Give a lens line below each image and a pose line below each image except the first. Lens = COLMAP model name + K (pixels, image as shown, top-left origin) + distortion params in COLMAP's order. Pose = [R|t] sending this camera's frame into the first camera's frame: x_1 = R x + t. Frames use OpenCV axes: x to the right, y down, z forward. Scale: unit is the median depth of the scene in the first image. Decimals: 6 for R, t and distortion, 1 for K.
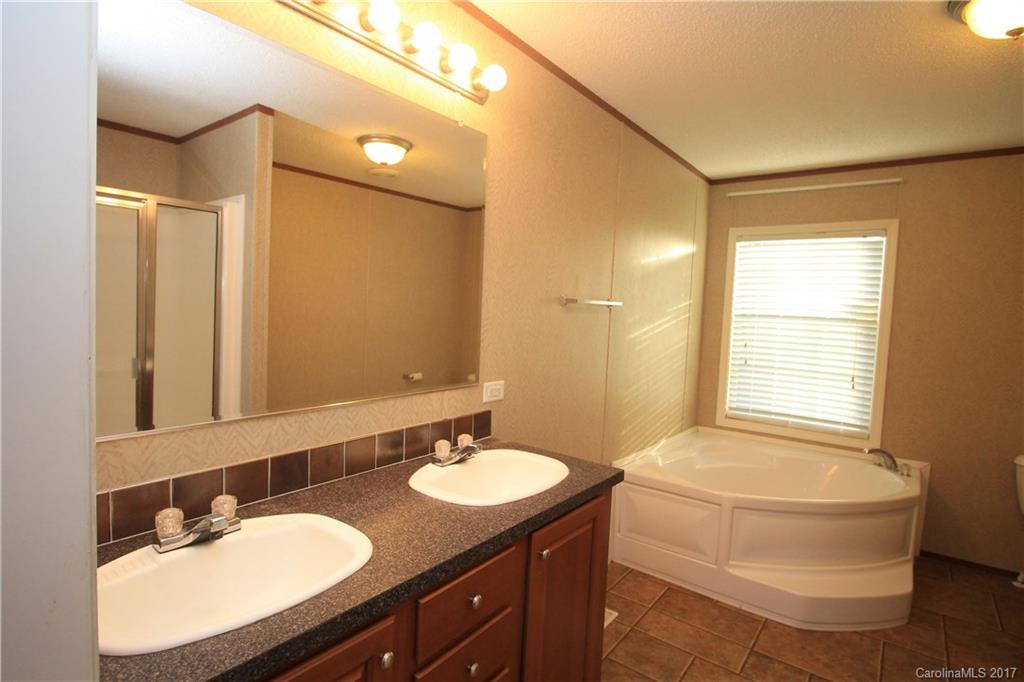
lens RADIAL K [[524.0, 0, 512.0], [0, 524.0, 341.0], [0, 0, 1]] dist [0.000518, -0.013764]
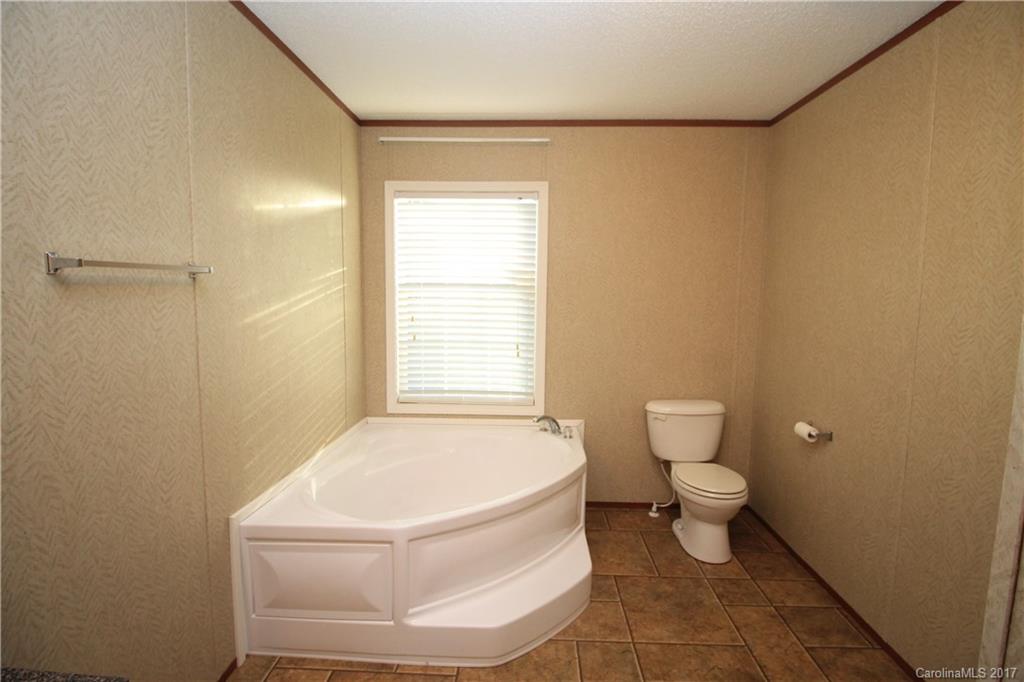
lens RADIAL K [[512.2, 0, 512.0], [0, 512.2, 341.0], [0, 0, 1]] dist [-0.001103, -0.000116]
pose [[0.822824, -0.089905, 0.561140, 0.112210], [0.057944, 0.995533, 0.074537, -0.009853], [-0.565335, -0.028816, 0.824358, 0.225923]]
